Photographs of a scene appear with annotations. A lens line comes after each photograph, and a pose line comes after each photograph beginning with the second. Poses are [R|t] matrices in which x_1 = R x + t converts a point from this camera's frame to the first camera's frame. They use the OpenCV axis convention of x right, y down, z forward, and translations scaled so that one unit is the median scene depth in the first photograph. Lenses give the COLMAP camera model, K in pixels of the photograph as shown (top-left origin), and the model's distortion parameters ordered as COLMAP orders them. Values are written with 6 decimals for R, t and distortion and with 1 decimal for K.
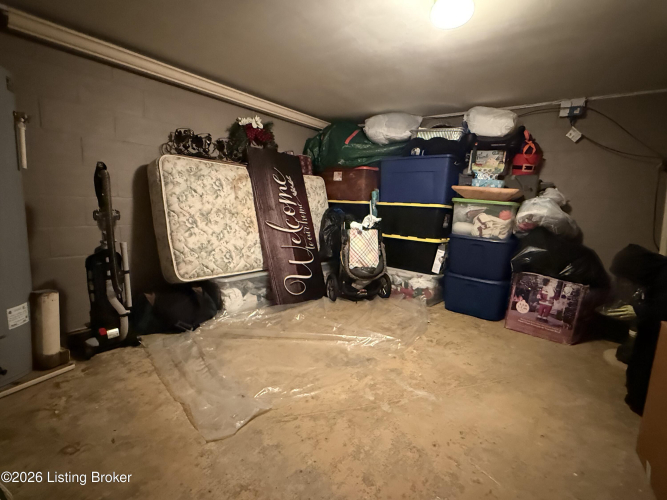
lens RADIAL K [[317.4, 0, 330.9], [0, 317.4, 247.6], [0, 0, 1]] dist [0.002104, -0.000035]
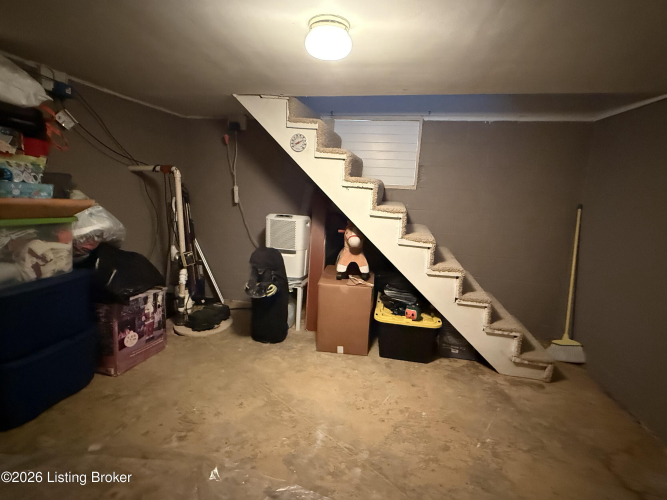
lens RADIAL K [[317.4, 0, 331.2], [0, 317.4, 252.3], [0, 0, 1]] dist [0.002104, -0.000035]
pose [[-0.441372, -0.250374, 0.861687, -0.293991], [0.050193, 0.951892, 0.302294, -0.256789], [-0.895919, 0.176675, -0.407571, 0.817581]]
